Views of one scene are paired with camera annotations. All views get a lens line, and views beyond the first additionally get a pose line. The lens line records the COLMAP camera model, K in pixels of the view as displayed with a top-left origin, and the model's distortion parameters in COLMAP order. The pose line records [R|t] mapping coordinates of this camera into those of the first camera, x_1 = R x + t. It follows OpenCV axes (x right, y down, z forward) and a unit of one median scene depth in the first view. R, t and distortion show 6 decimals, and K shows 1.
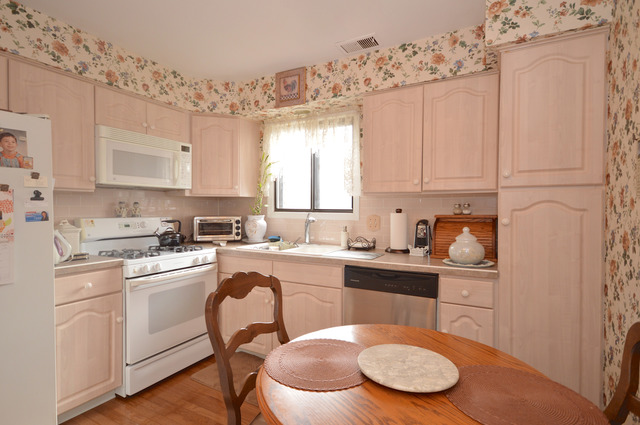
lens RADIAL K [[329.6, 0, 318.5], [0, 329.6, 214.3], [0, 0, 1]] dist [0.012485, 0.000246]
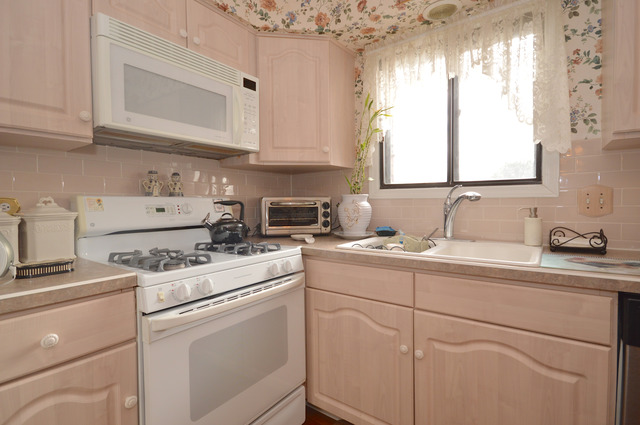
lens RADIAL K [[308.2, 0, 319.8], [0, 308.2, 212.0], [0, 0, 1]] dist [-0.001716, -0.000625]
pose [[0.991741, -0.010041, -0.127865, -0.211988], [0.011485, 0.999878, 0.010565, 0.035365], [0.127743, -0.011947, 0.991735, 0.468027]]
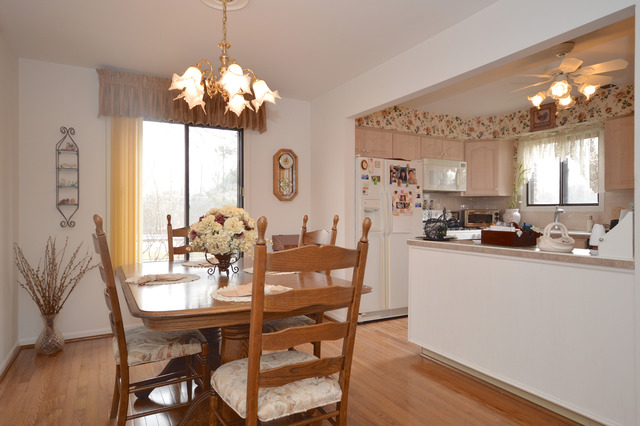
lens RADIAL K [[398.9, 0, 315.8], [0, 398.9, 211.9], [0, 0, 1]] dist [0.031805, -0.001847]
pose [[0.843889, -0.002195, -0.536513, 0.021912], [-0.011145, 0.999704, -0.021621, 0.069958], [0.536402, 0.024225, 0.843615, -0.983441]]
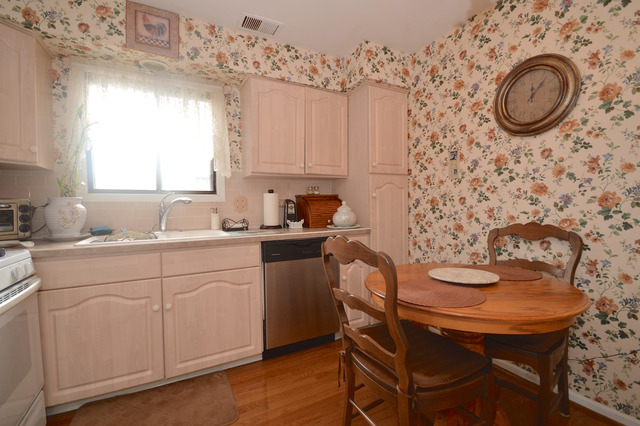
lens RADIAL K [[288.9, 0, 320.4], [0, 288.9, 214.3], [0, 0, 1]] dist [-0.000183, -0.003302]
pose [[0.538568, -0.038561, 0.841699, -0.469145], [0.032273, 0.999163, 0.025124, 0.045807], [-0.841964, 0.013633, 0.539362, 0.314830]]
